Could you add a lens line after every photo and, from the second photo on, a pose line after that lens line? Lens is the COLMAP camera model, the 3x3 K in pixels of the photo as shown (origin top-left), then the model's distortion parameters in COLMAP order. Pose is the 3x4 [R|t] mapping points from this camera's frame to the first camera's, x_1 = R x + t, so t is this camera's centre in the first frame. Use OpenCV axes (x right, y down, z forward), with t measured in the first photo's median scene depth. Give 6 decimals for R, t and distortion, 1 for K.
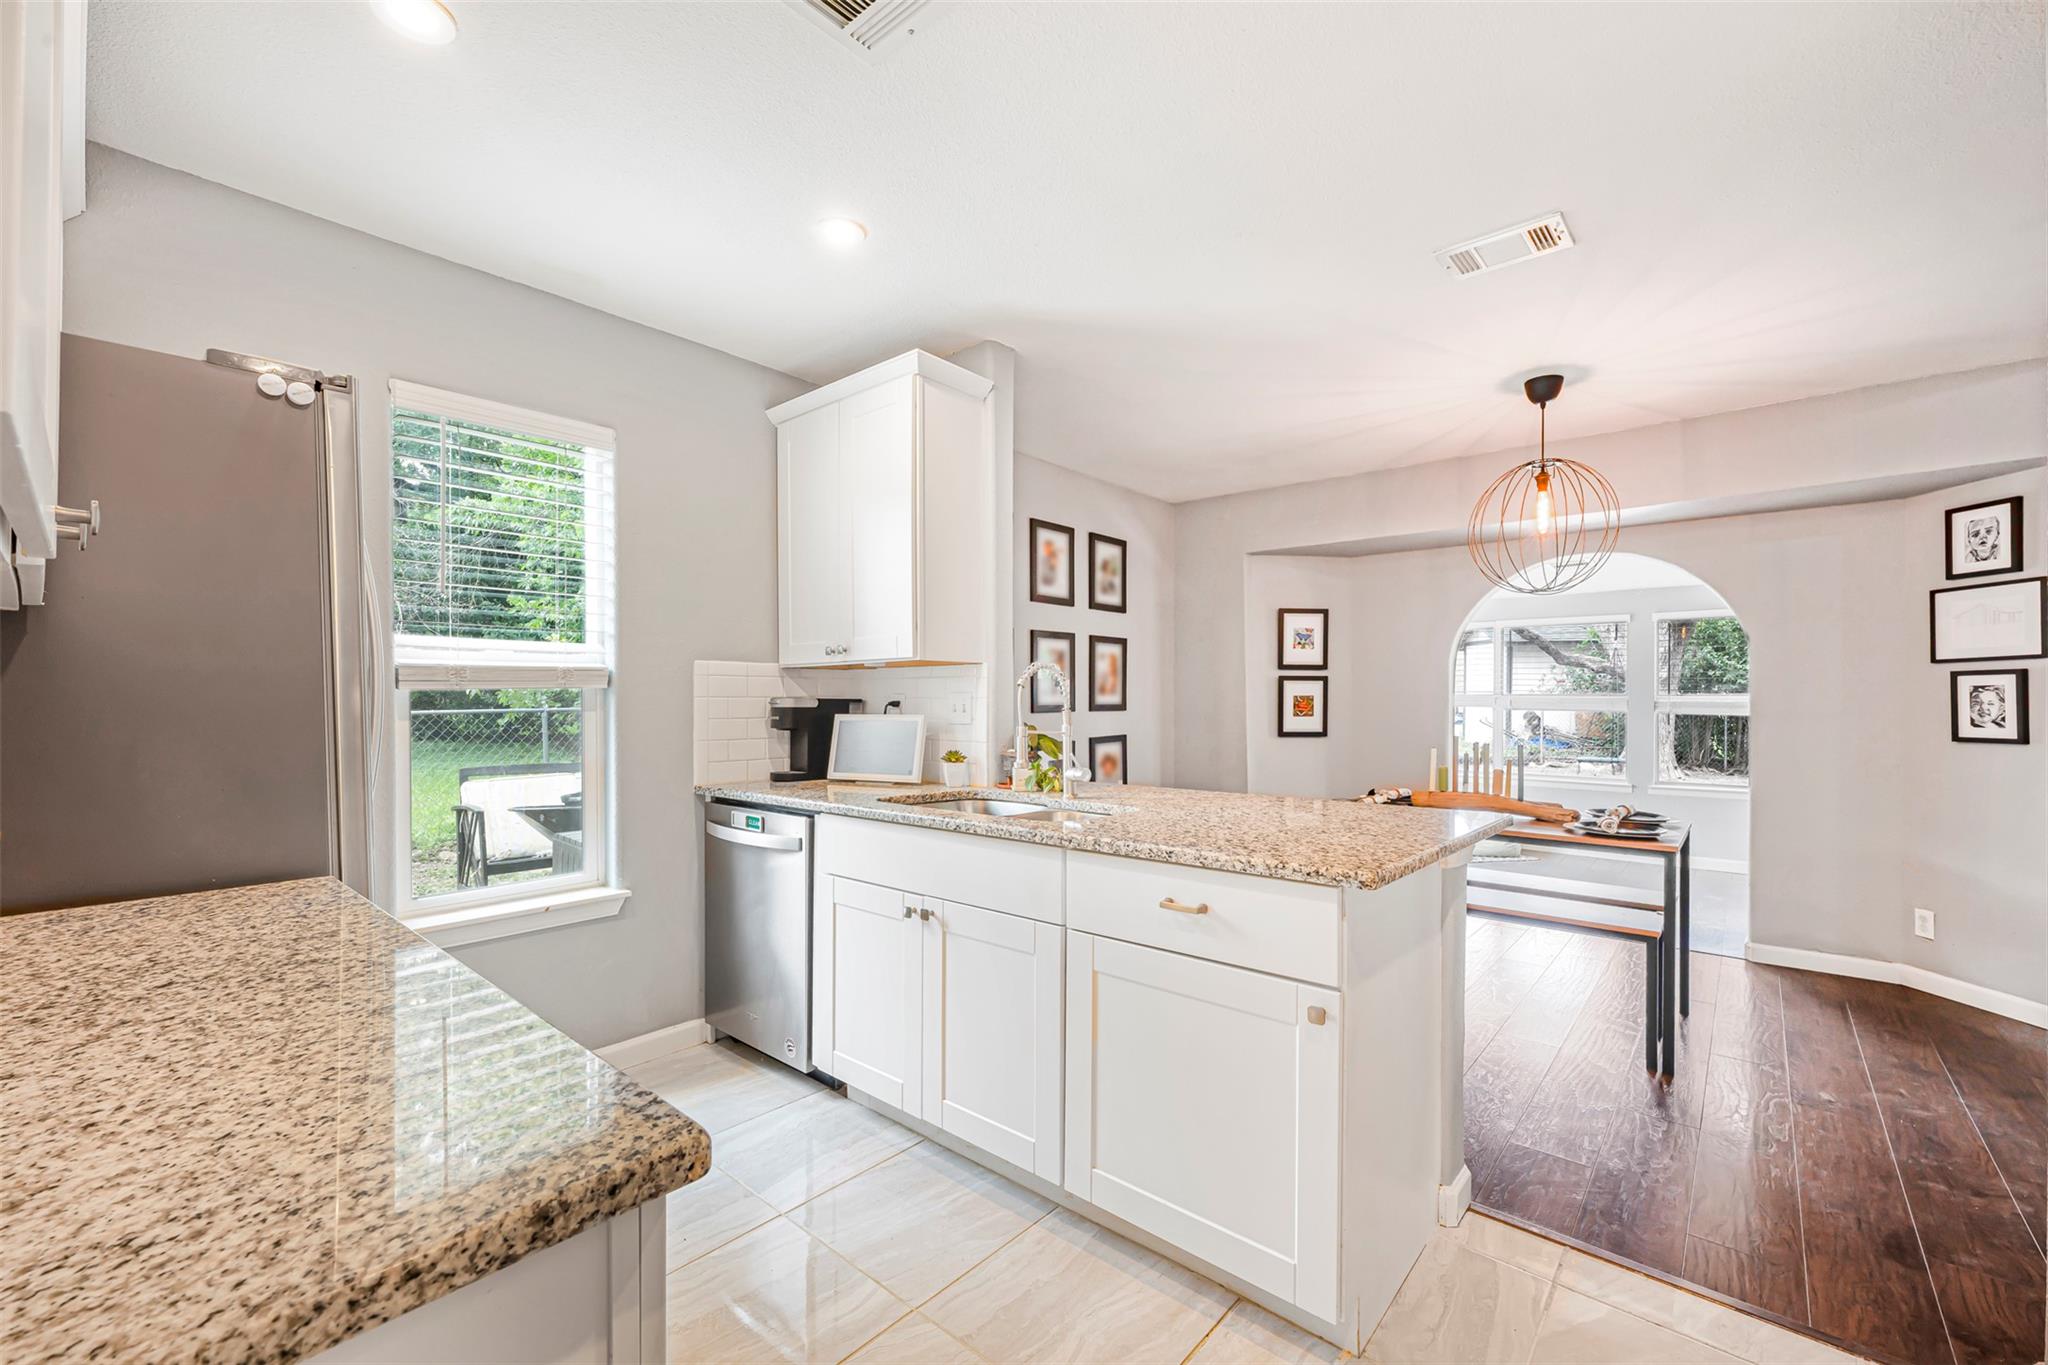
lens RADIAL K [[841.6, 0, 1025.4], [0, 841.6, 696.1], [0, 0, 1]] dist [-0.000396, 0.000030]
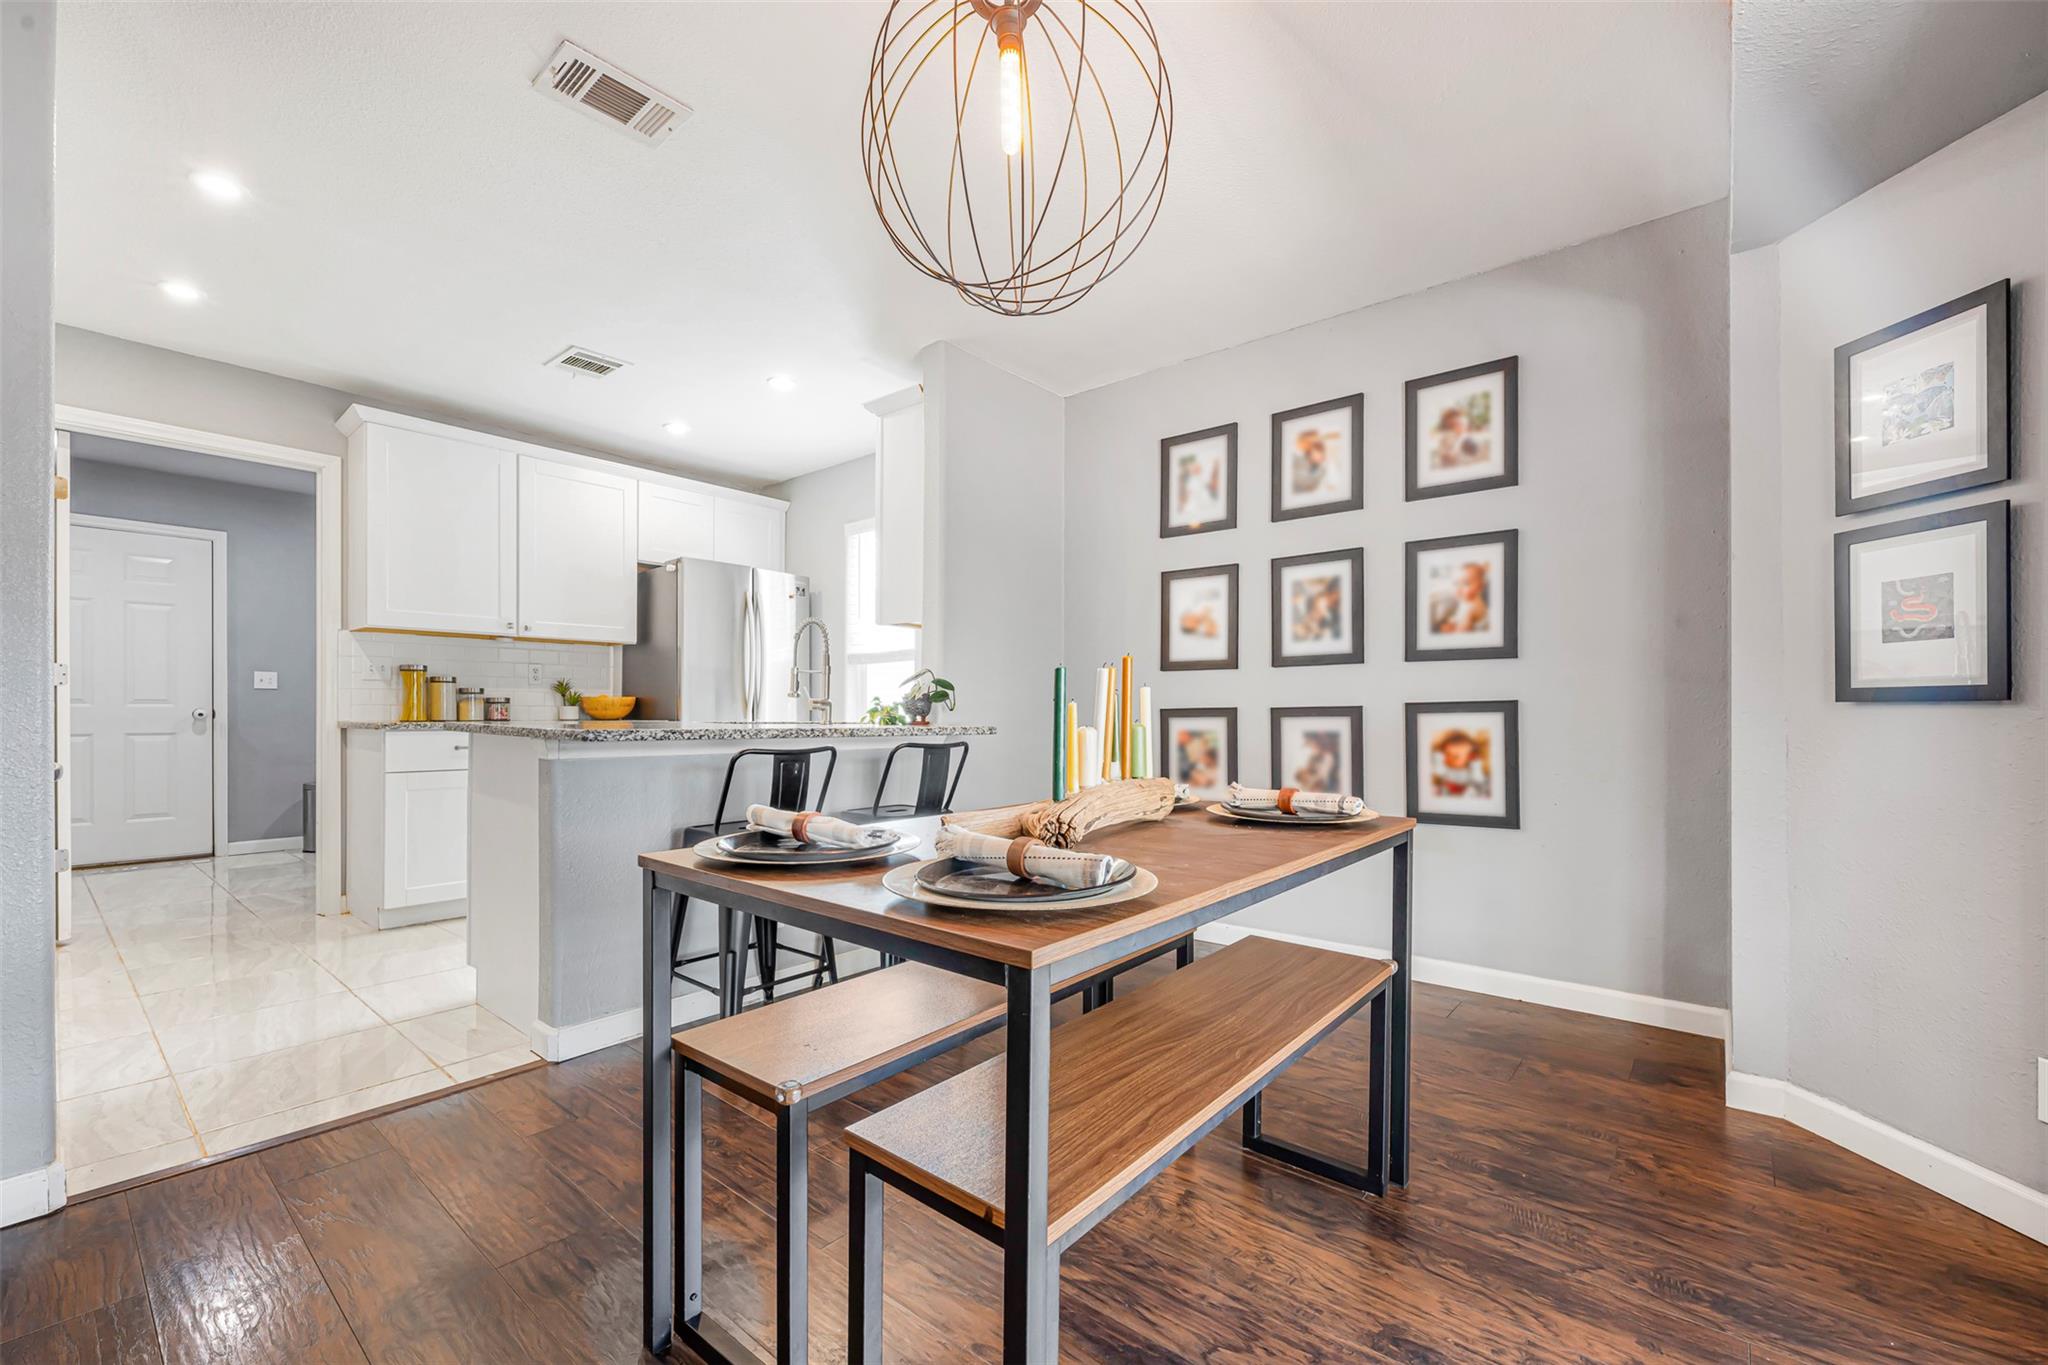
lens RADIAL K [[841.6, 0, 1025.4], [0, 841.6, 696.1], [0, 0, 1]] dist [-0.000396, 0.000030]
pose [[0.029454, -0.020695, -0.999352, 0.784155], [0.020963, 0.999579, -0.020082, 0.055485], [0.999346, -0.020358, 0.029876, 0.775834]]
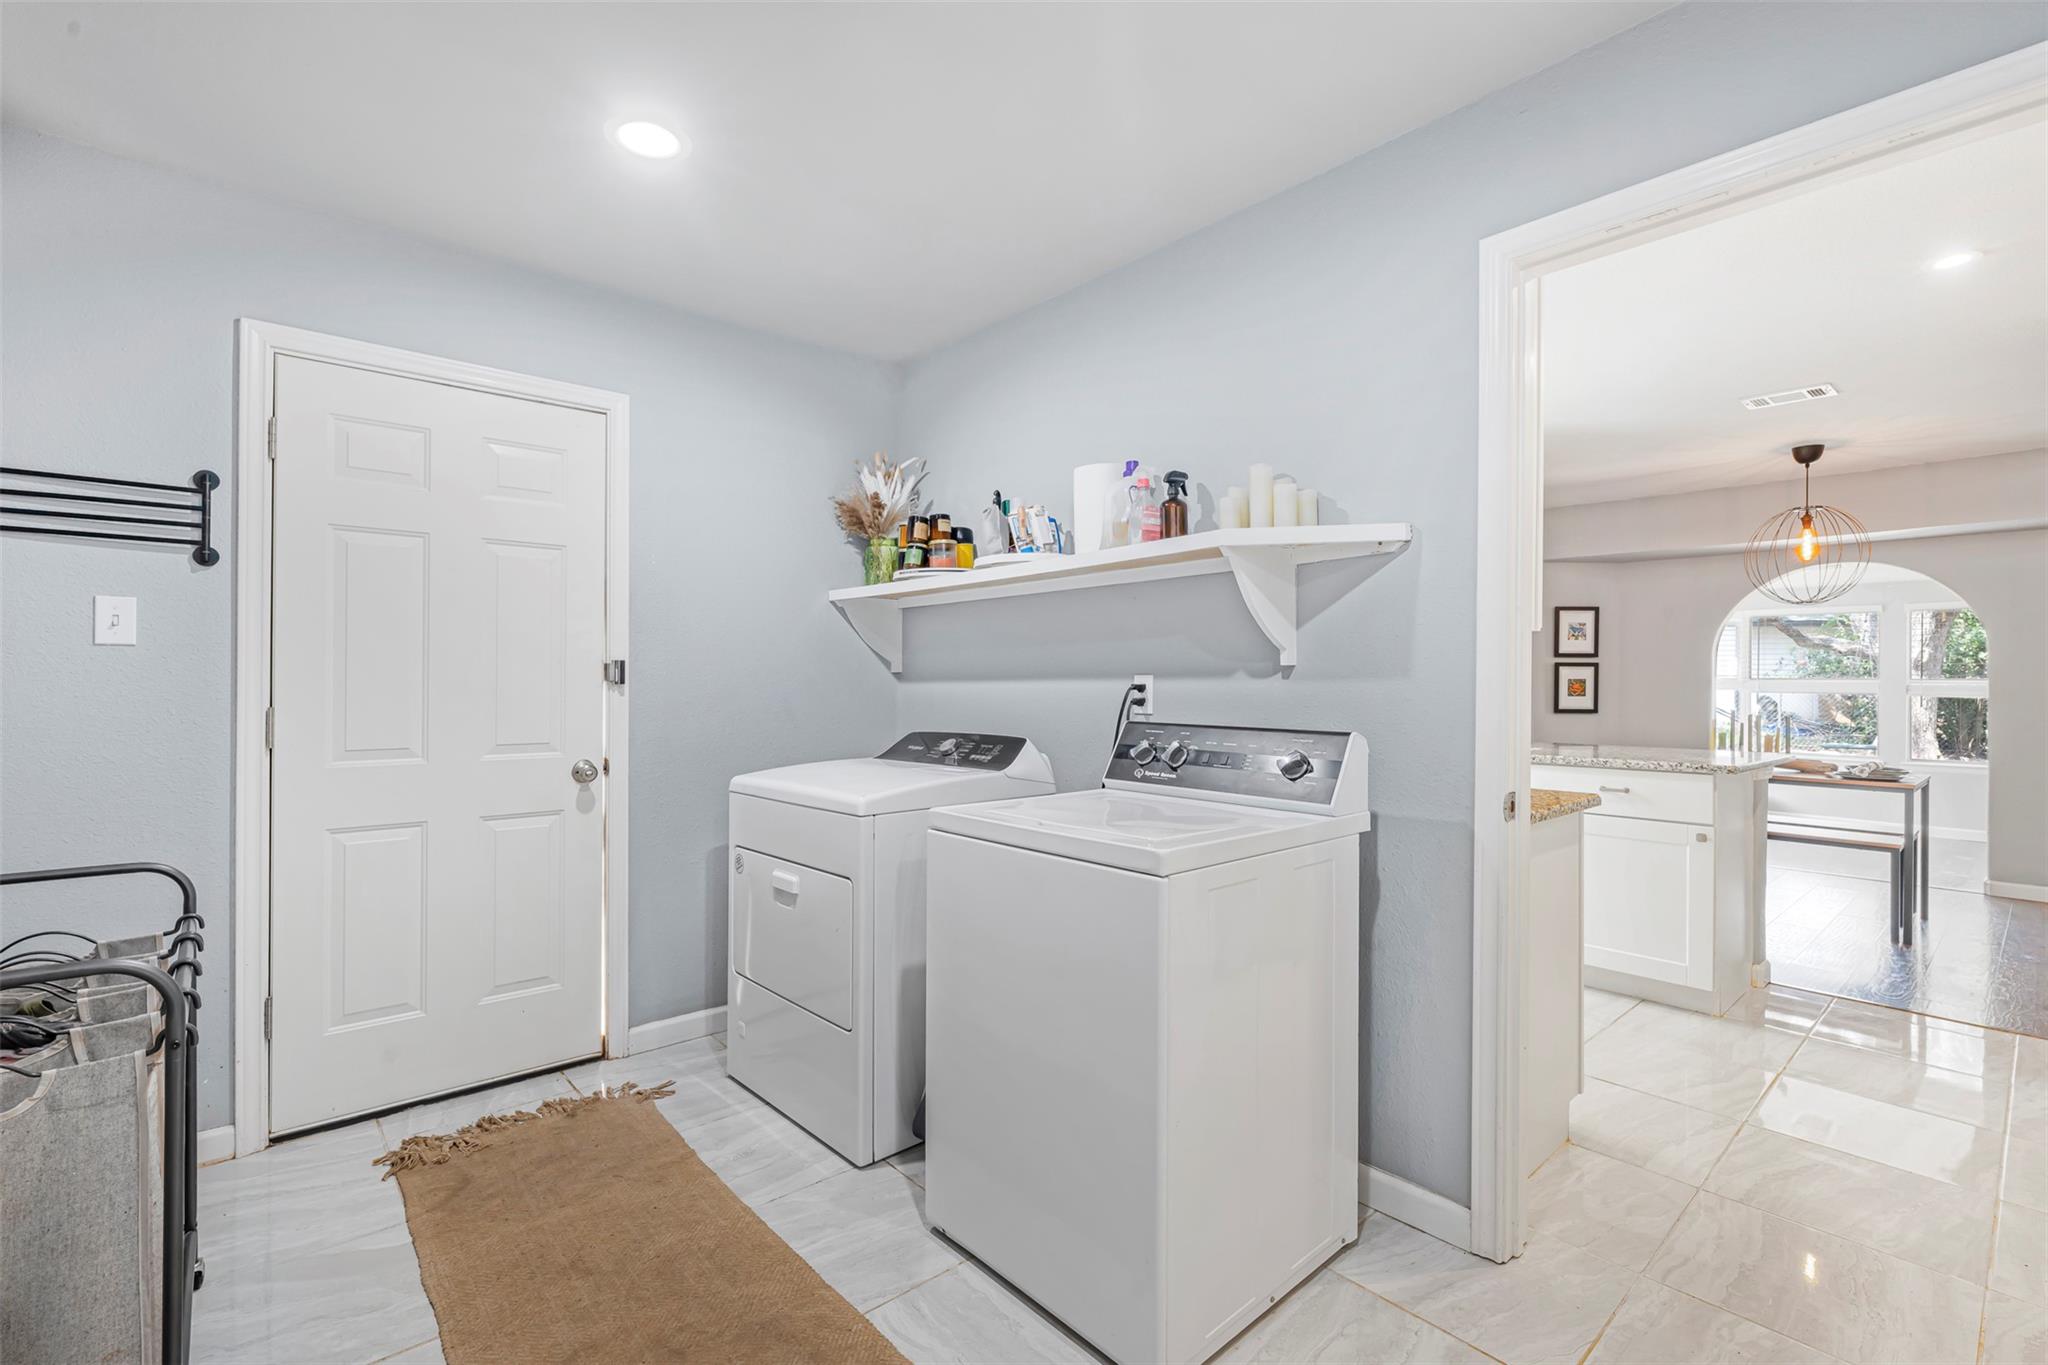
lens RADIAL K [[917.7, 0, 1019.7], [0, 917.7, 676.2], [0, 0, 1]] dist [0.002390, 0.000418]
pose [[0.991232, 0.002924, -0.132103, -0.344999], [-0.003118, 0.999994, -0.001259, -0.000461], [0.132099, 0.001660, 0.991235, -0.491439]]
